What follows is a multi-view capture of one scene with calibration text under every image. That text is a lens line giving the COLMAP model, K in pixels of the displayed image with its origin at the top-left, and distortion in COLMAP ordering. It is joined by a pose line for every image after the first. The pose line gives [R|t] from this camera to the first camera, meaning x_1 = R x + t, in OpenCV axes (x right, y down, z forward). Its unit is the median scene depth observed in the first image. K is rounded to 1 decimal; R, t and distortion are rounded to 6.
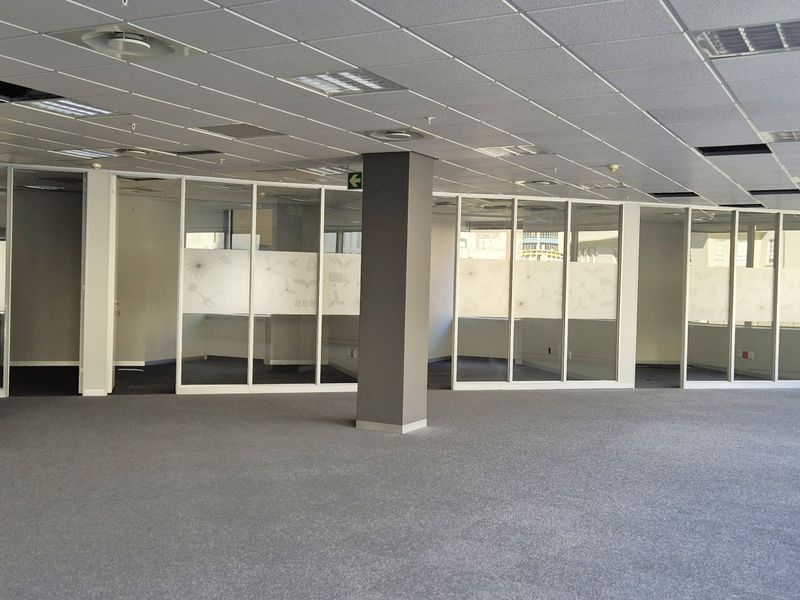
lens RADIAL K [[878.7, 0, 408.2], [0, 878.7, 296.0], [0, 0, 1]] dist [0.067787, 0.000000]
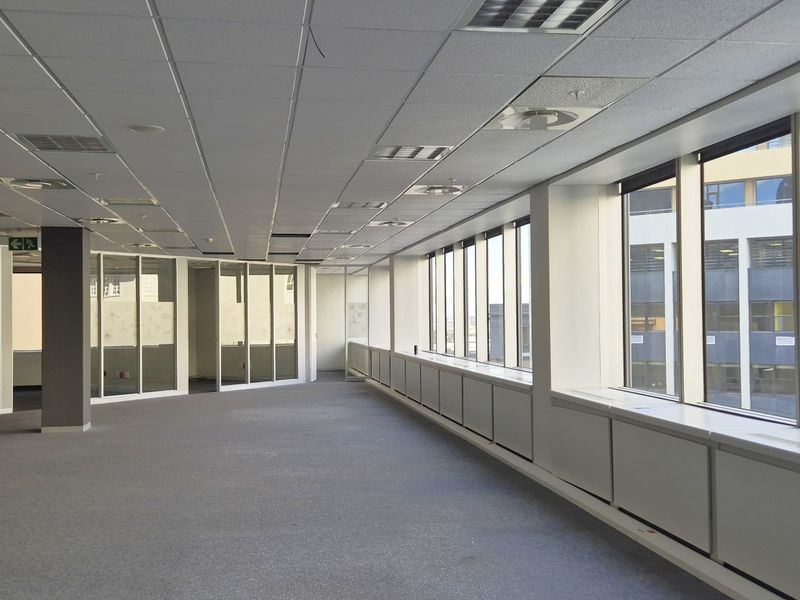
lens RADIAL K [[878.7, 0, 394.1], [0, 878.7, 299.5], [0, 0, 1]] dist [0.067787, 0.000000]
pose [[0.780314, -0.016786, 0.625163, -0.343827], [0.027228, 0.999604, -0.007146, -0.022694], [-0.624795, 0.022598, 0.780461, -0.255767]]
